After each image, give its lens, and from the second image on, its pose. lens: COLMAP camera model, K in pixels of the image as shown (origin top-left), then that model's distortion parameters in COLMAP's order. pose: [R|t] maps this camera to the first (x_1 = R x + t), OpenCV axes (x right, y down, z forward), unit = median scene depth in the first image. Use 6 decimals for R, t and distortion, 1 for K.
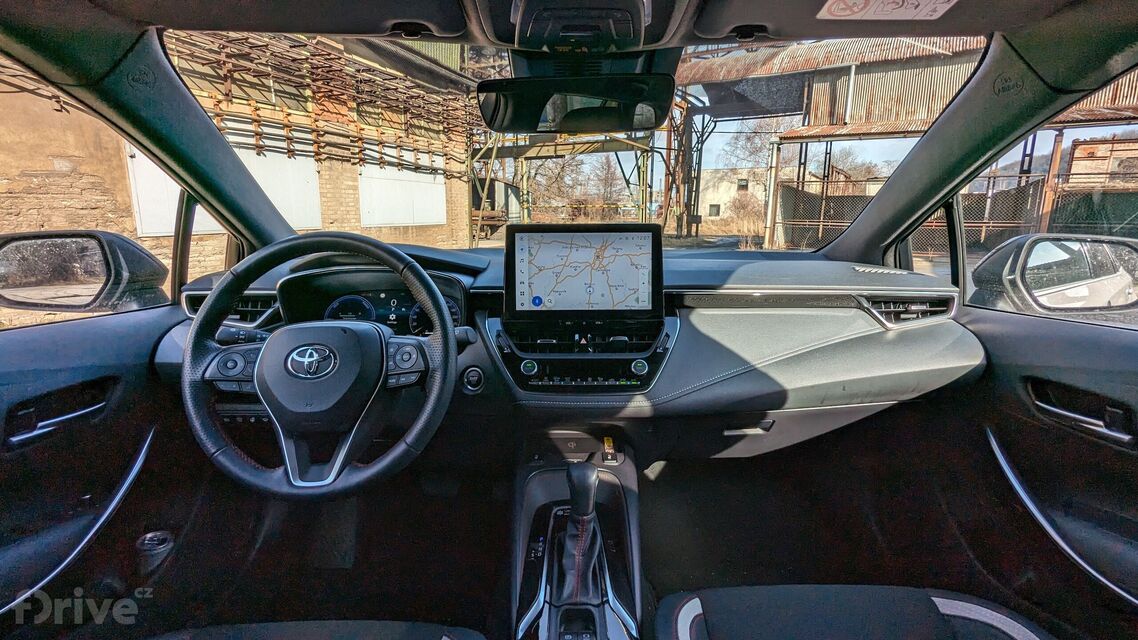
lens RADIAL K [[540.3, 0, 570.5], [0, 540.3, 318.6], [0, 0, 1]] dist [0.001096, 0.001173]
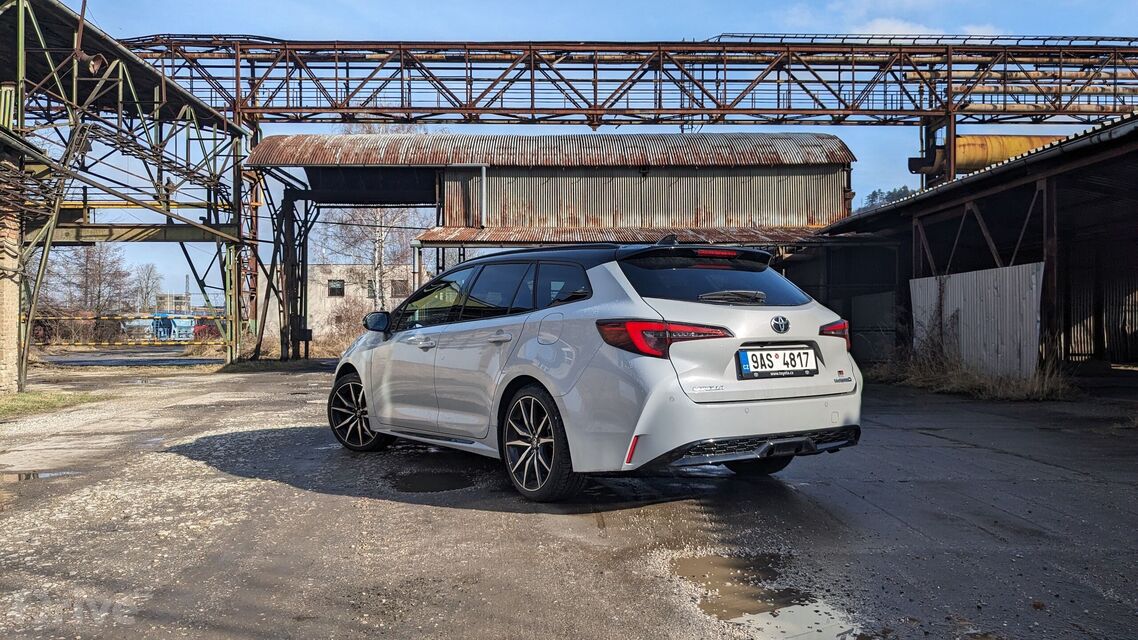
lens RADIAL K [[914.1, 0, 559.7], [0, 914.1, 325.8], [0, 0, 1]] dist [0.050642, -0.091136]
pose [[0.847267, -0.007137, 0.531119, -2.768947], [0.112517, 0.979630, -0.166329, 0.998051], [-0.519113, 0.200685, 0.830811, -4.328614]]
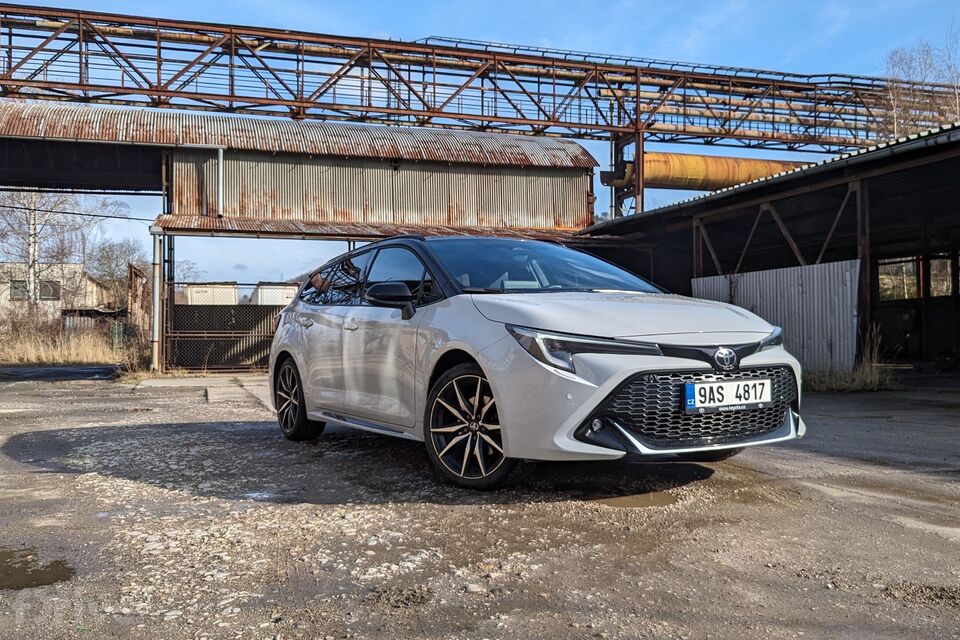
lens RADIAL K [[917.8, 0, 477.9], [0, 917.8, 318.4], [0, 0, 1]] dist [0.014752, 0.000000]
pose [[0.656451, 0.005357, 0.754350, -3.904960], [0.157081, 0.977085, -0.143633, 0.682071], [-0.737833, 0.212782, 0.640567, -1.931374]]
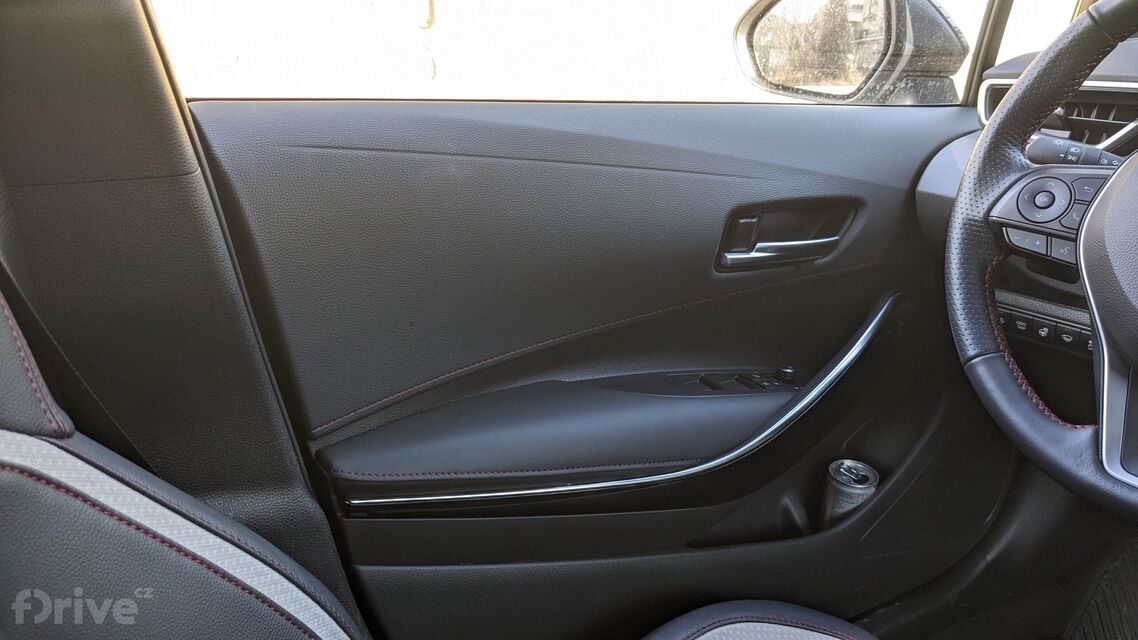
lens RADIAL K [[914.1, 0, 575.6], [0, 914.1, 315.0], [0, 0, 1]] dist [0.050642, -0.091136]
pose [[0.520227, 0.243821, -0.818483, -0.093791], [-0.152232, 0.969506, 0.192051, 0.066496], [0.840350, 0.024689, 0.541481, 0.128575]]
